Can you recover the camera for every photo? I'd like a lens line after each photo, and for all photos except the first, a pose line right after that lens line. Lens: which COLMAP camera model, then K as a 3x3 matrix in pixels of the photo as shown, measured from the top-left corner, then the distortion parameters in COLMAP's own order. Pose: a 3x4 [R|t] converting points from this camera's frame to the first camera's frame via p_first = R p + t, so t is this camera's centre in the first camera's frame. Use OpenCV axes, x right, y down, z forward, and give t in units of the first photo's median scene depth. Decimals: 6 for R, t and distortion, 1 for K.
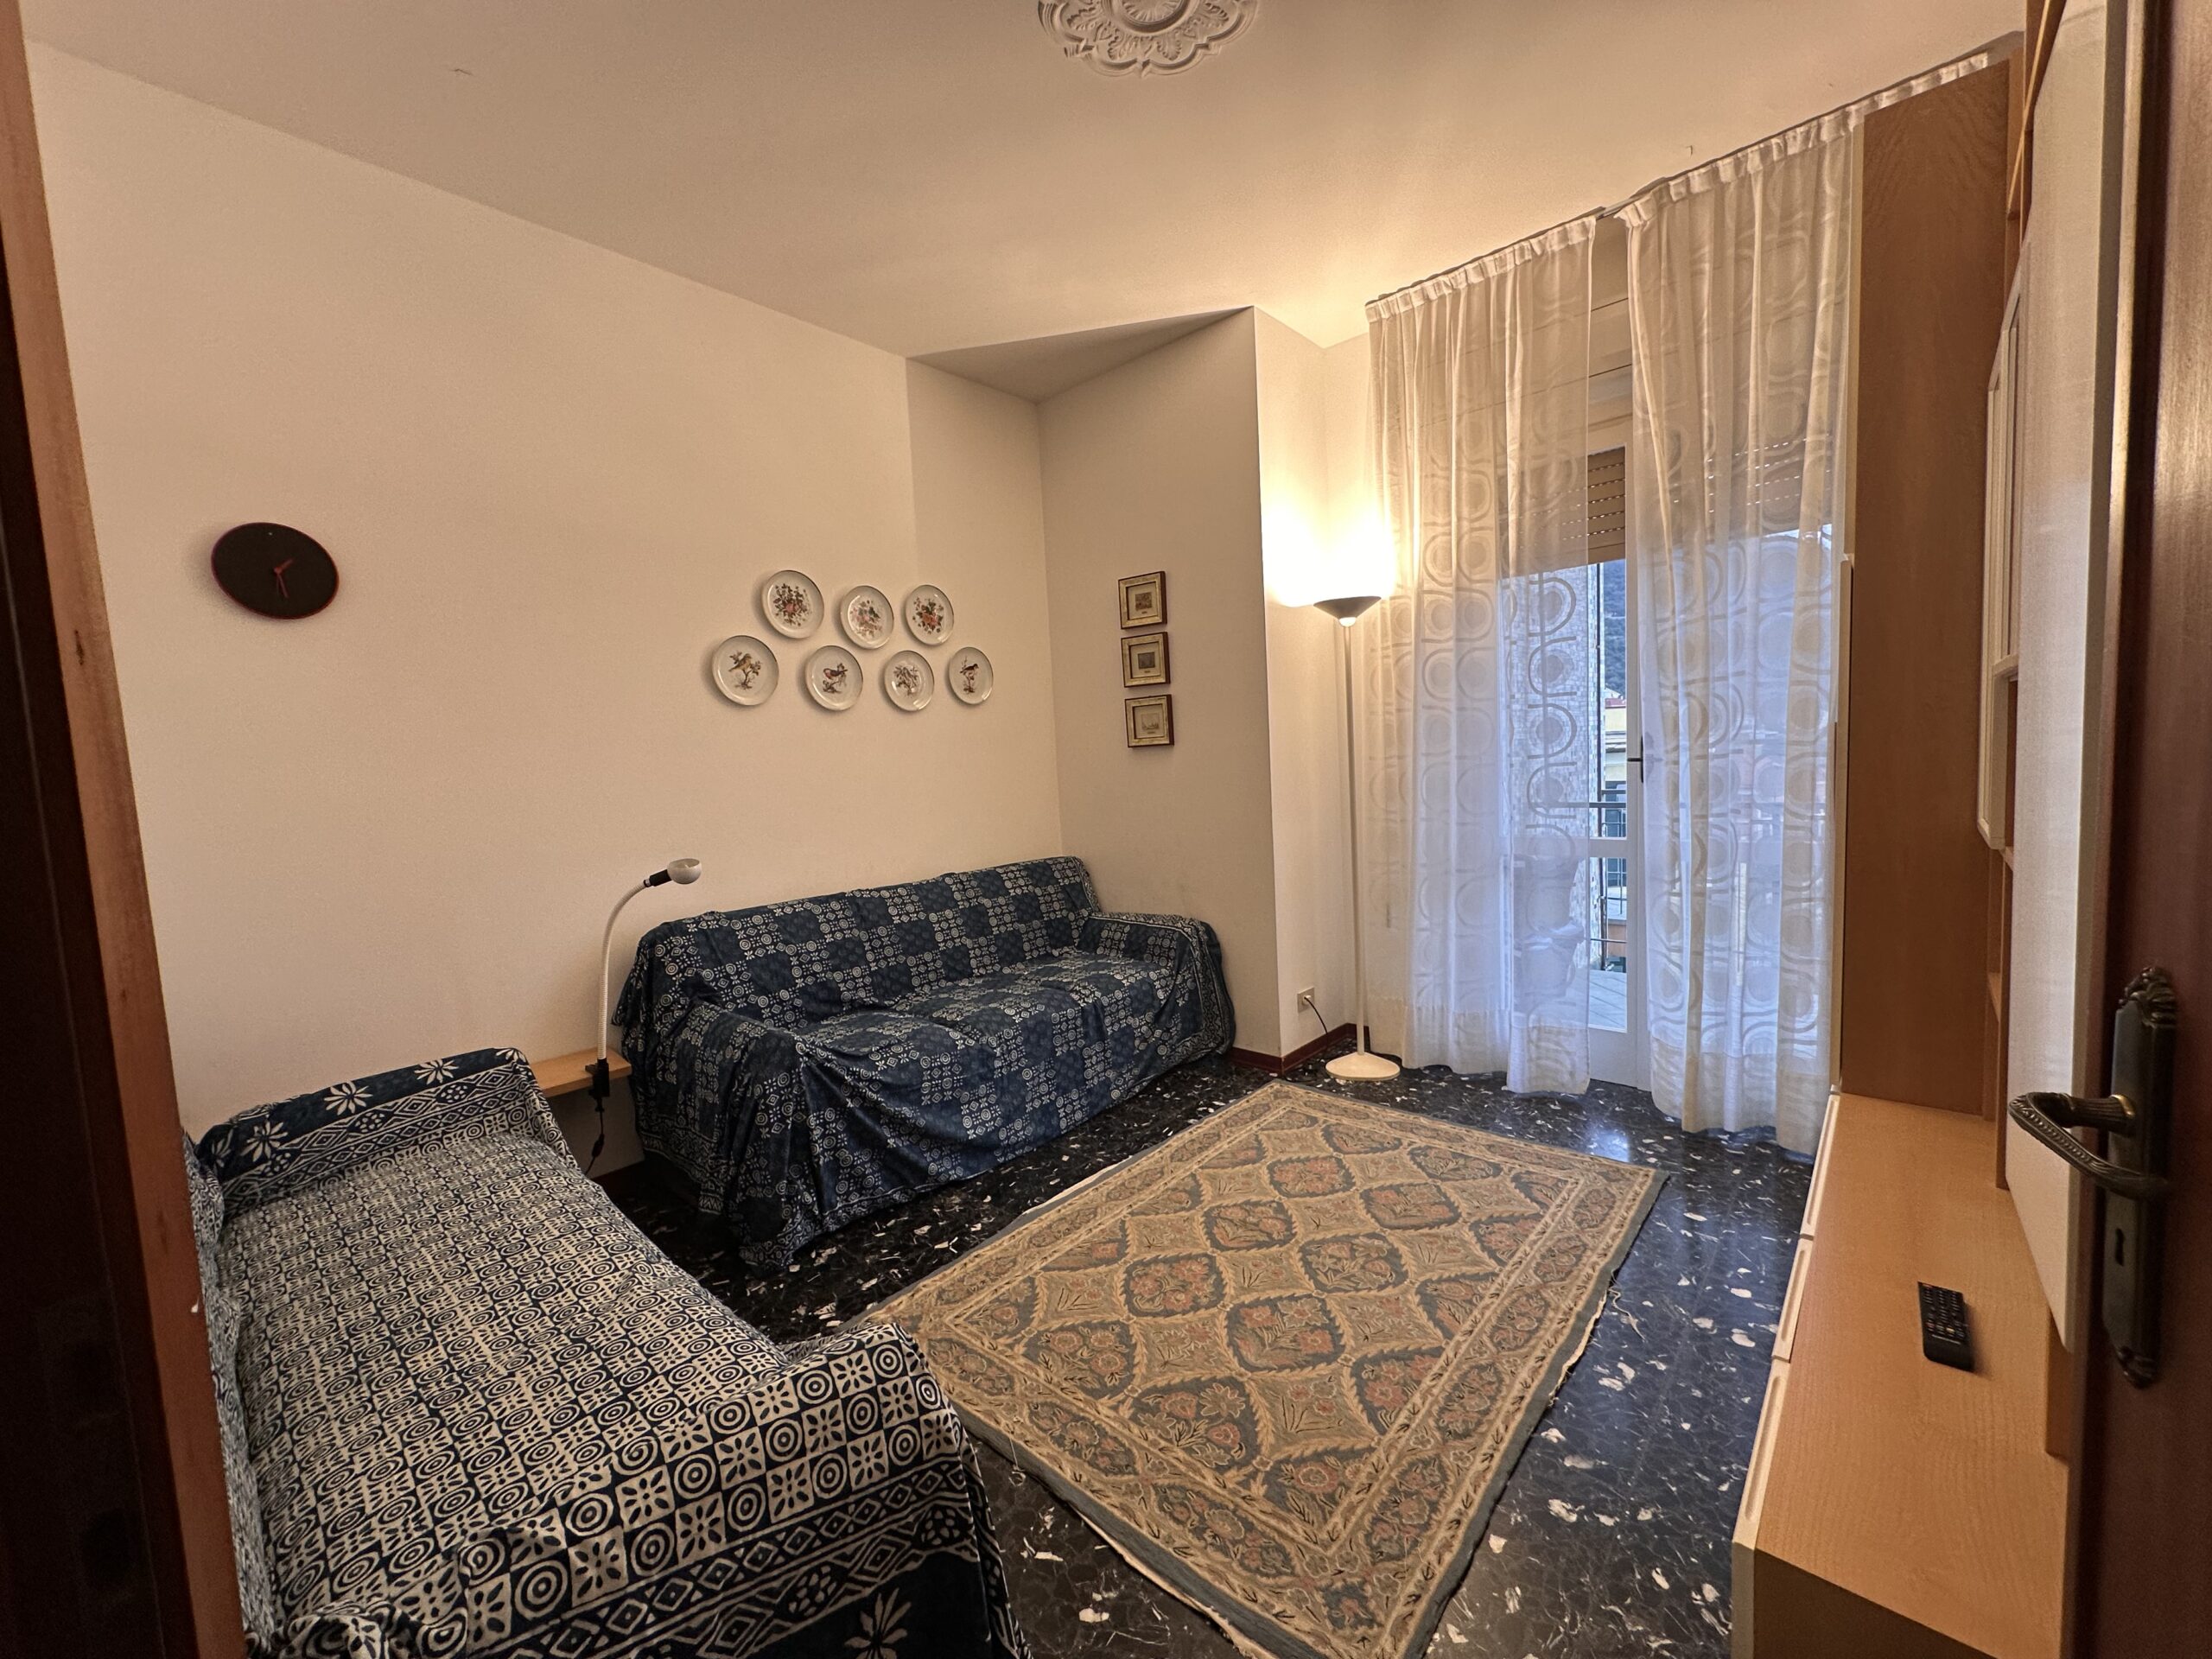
lens RADIAL K [[884.0, 0, 1106.0], [0, 884.0, 829.5], [0, 0, 1]] dist [-0.002398, 0.000481]
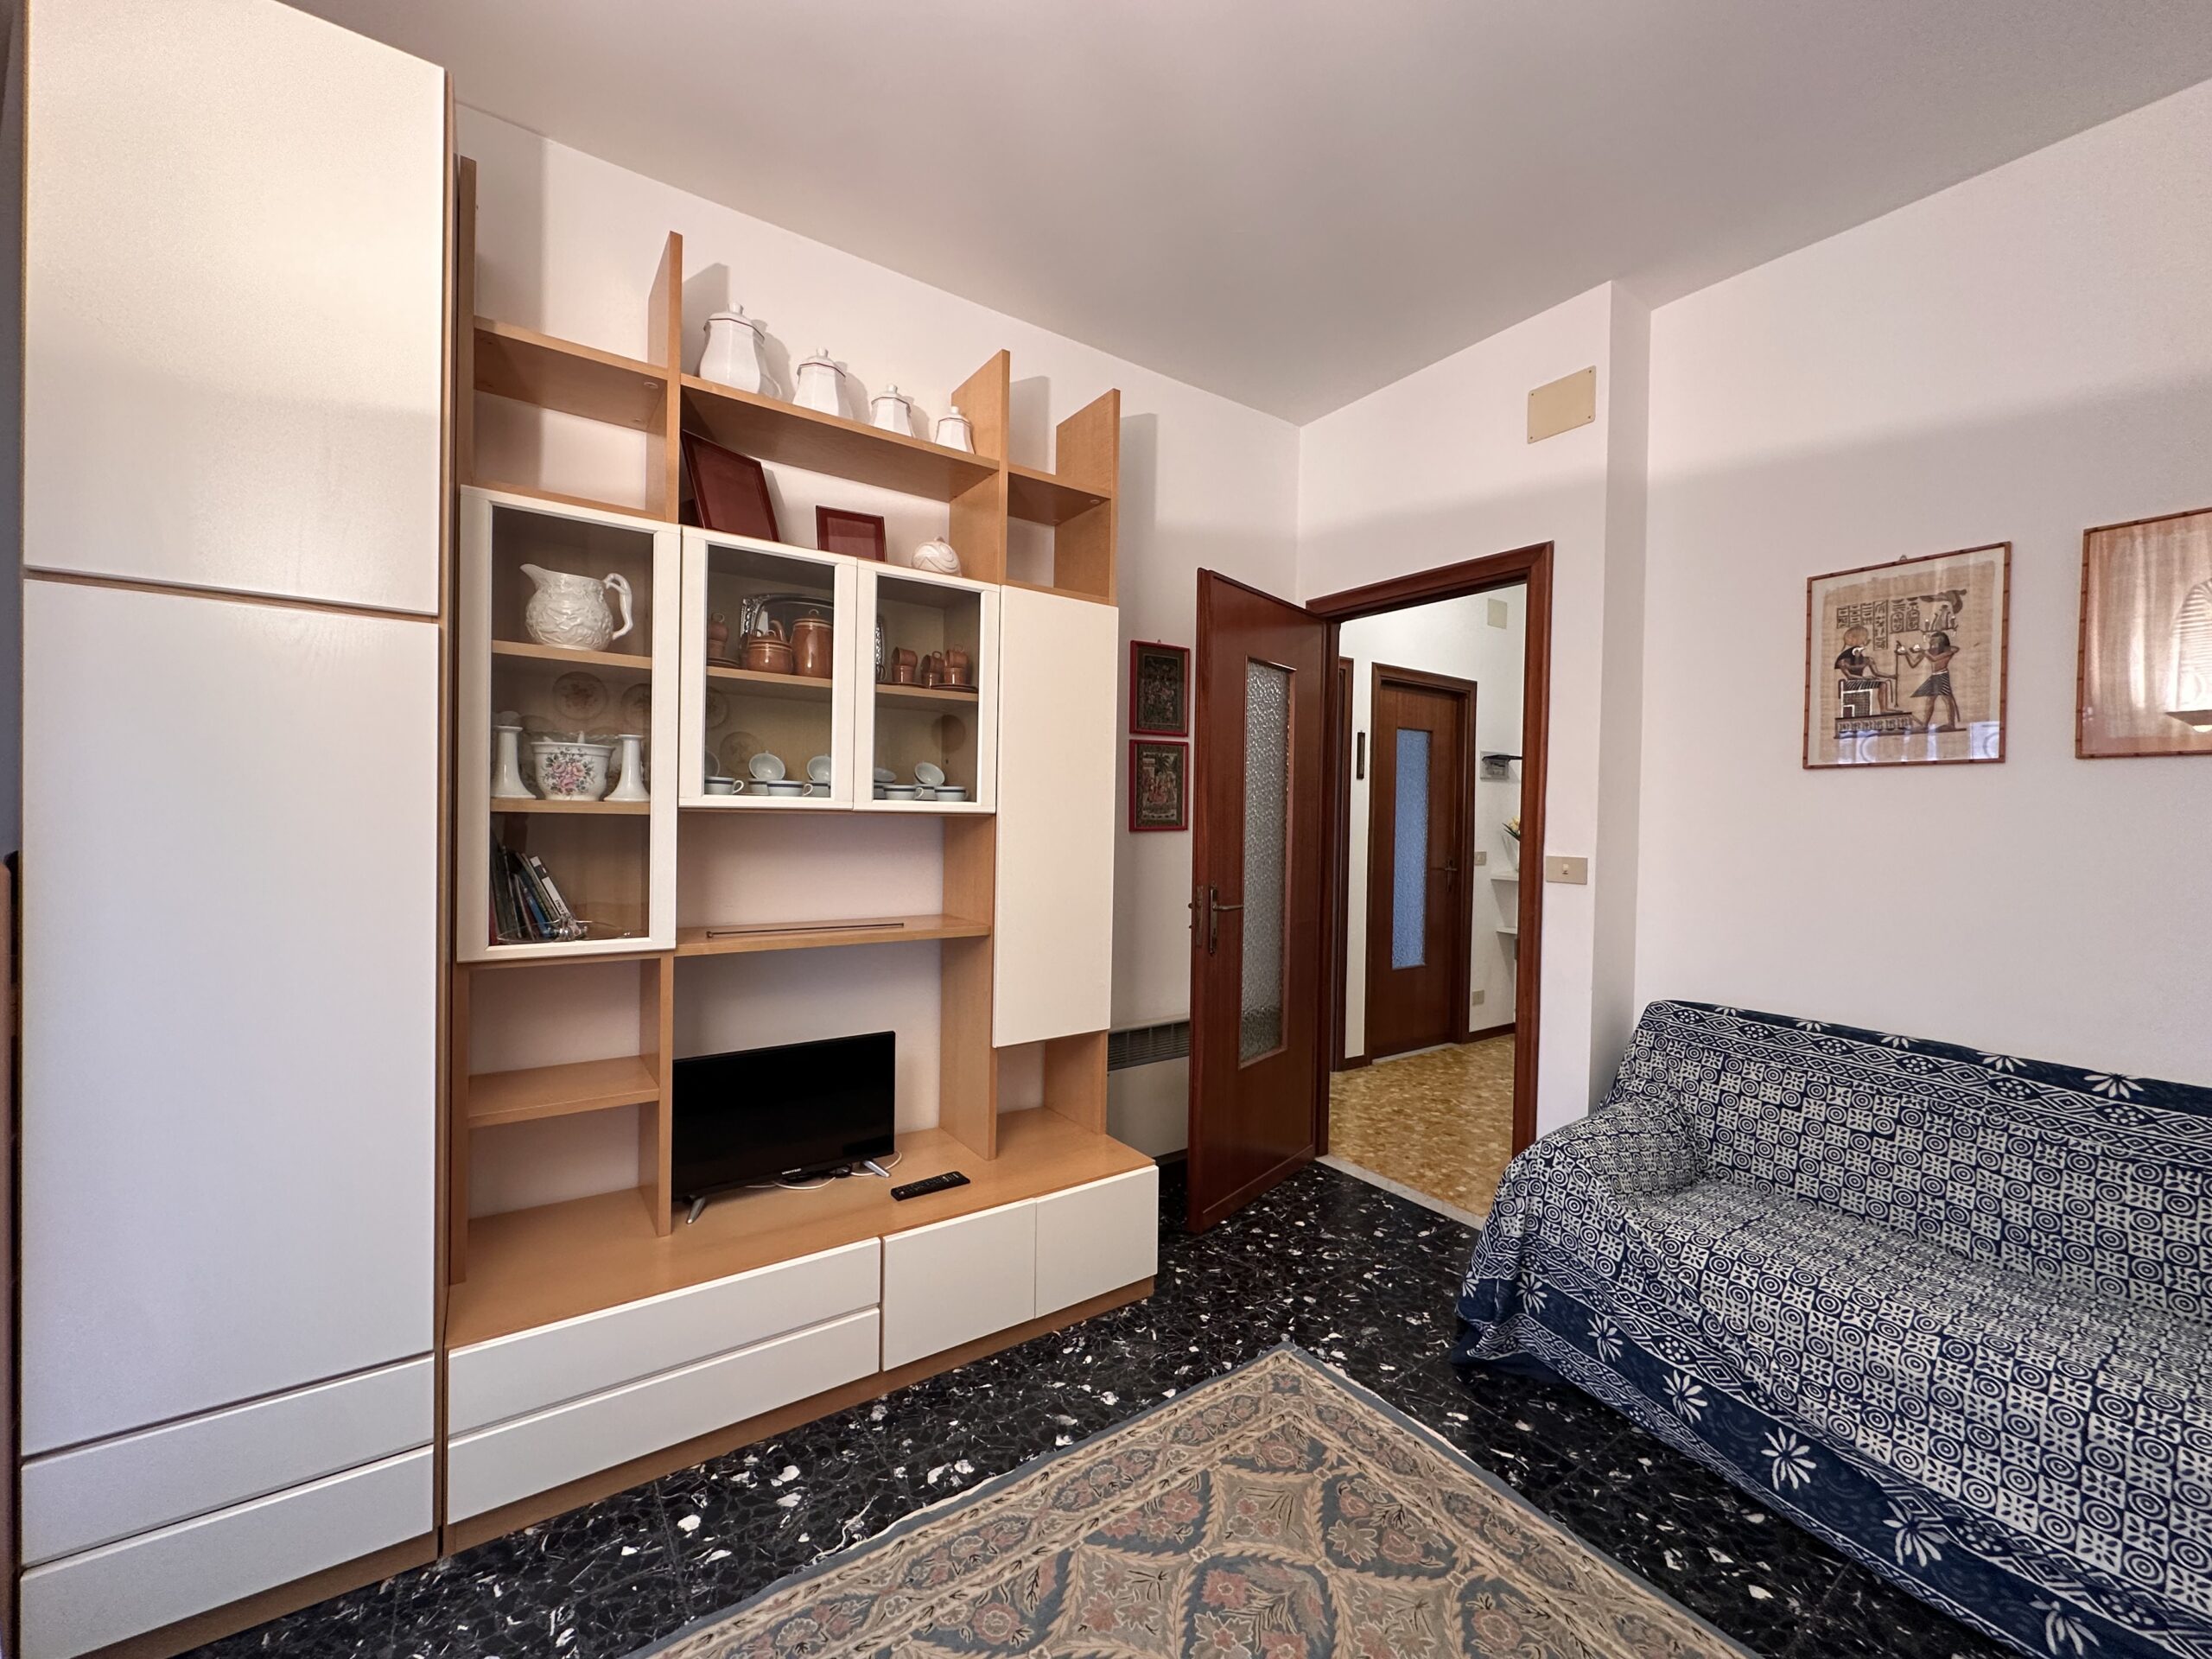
lens RADIAL K [[884.0, 0, 1106.0], [0, 884.0, 829.5], [0, 0, 1]] dist [-0.002398, 0.000481]
pose [[-0.975422, 0.033338, 0.217806, 0.168221], [0.051447, 0.995625, 0.078004, -0.201781], [-0.214253, 0.087293, -0.972870, 2.015382]]
